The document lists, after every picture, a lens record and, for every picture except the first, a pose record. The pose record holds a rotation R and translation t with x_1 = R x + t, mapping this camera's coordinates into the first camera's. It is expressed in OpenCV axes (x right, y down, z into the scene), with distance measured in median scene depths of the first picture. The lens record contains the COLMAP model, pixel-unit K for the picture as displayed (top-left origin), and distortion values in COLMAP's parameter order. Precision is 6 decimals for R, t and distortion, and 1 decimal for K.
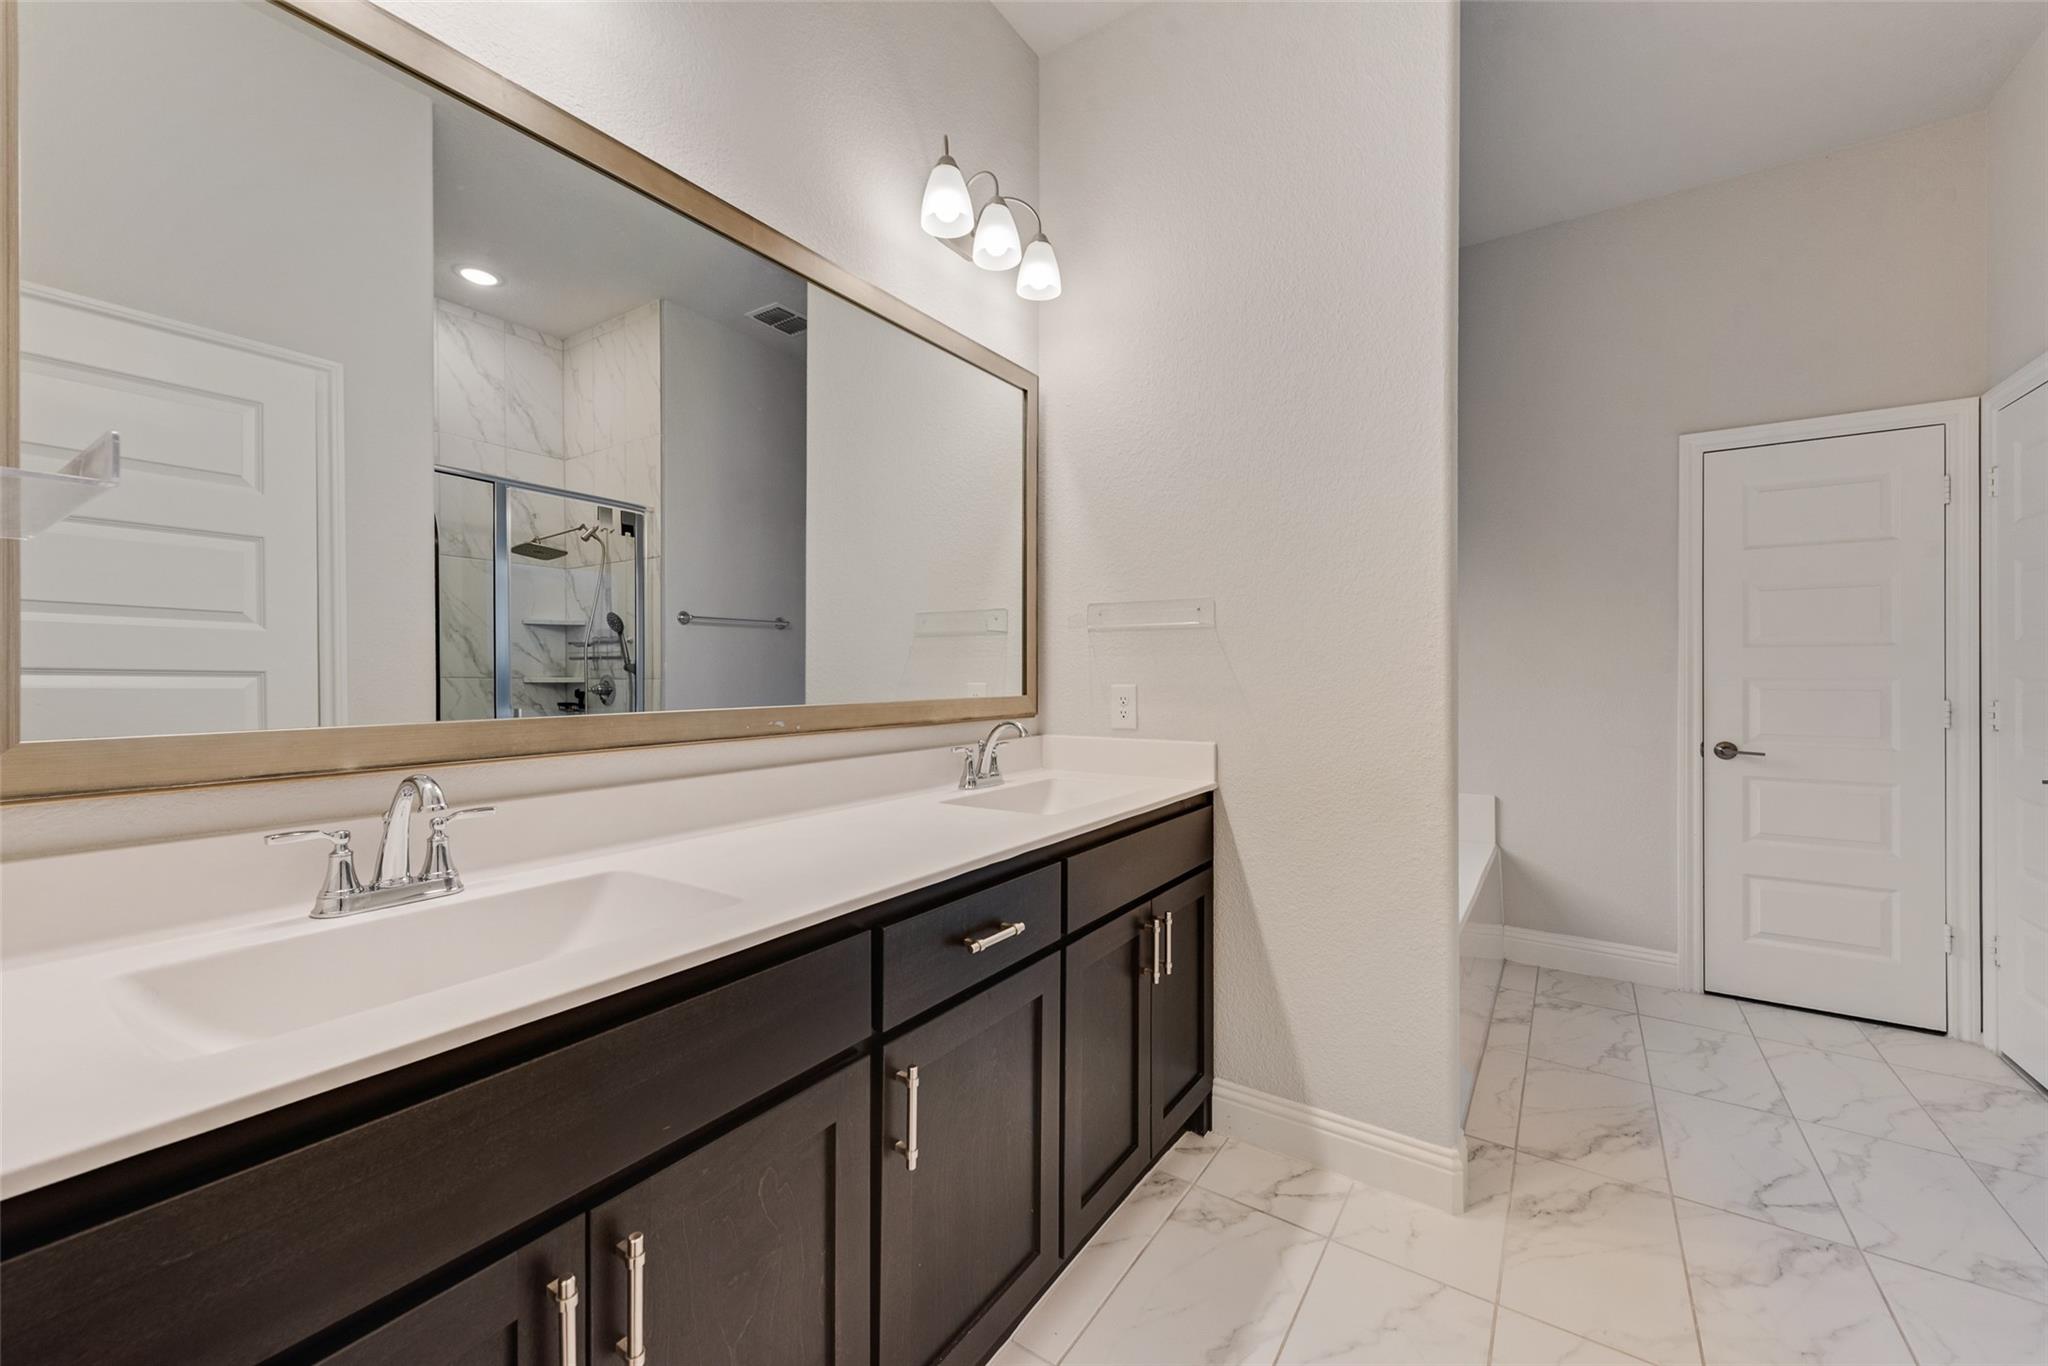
lens RADIAL K [[798.7, 0, 1015.3], [0, 798.7, 685.7], [0, 0, 1]] dist [0.013883, -0.003800]
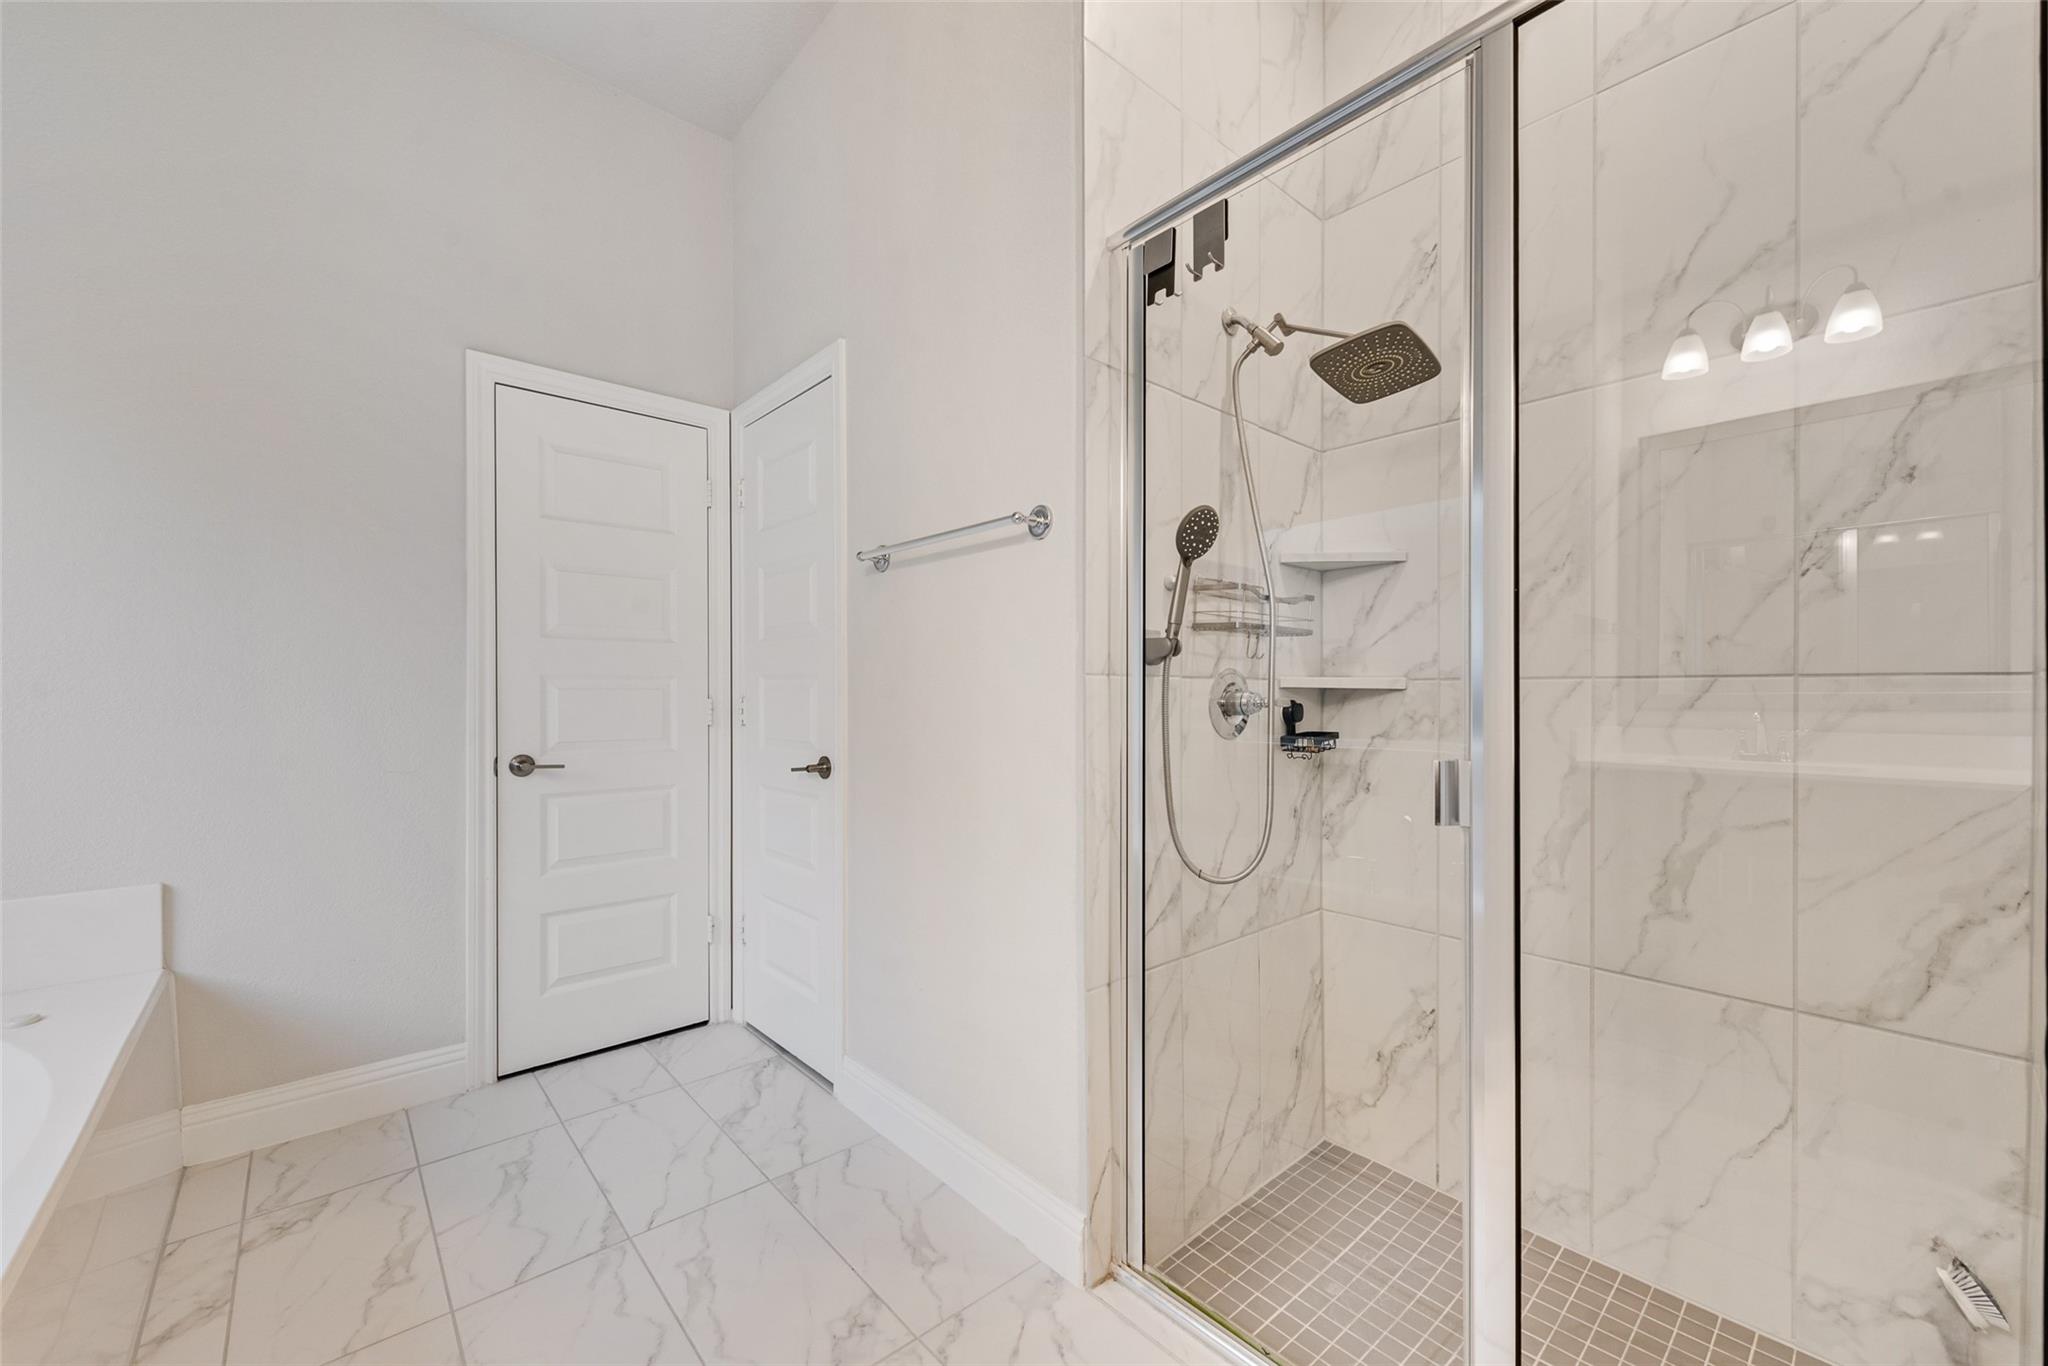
lens RADIAL K [[798.7, 0, 1015.3], [0, 798.7, 685.7], [0, 0, 1]] dist [0.013883, -0.003800]
pose [[0.237725, 0.005756, 0.971315, 0.227589], [0.012508, 0.999881, -0.008987, 0.014694], [-0.971252, 0.014286, 0.237625, 0.340124]]
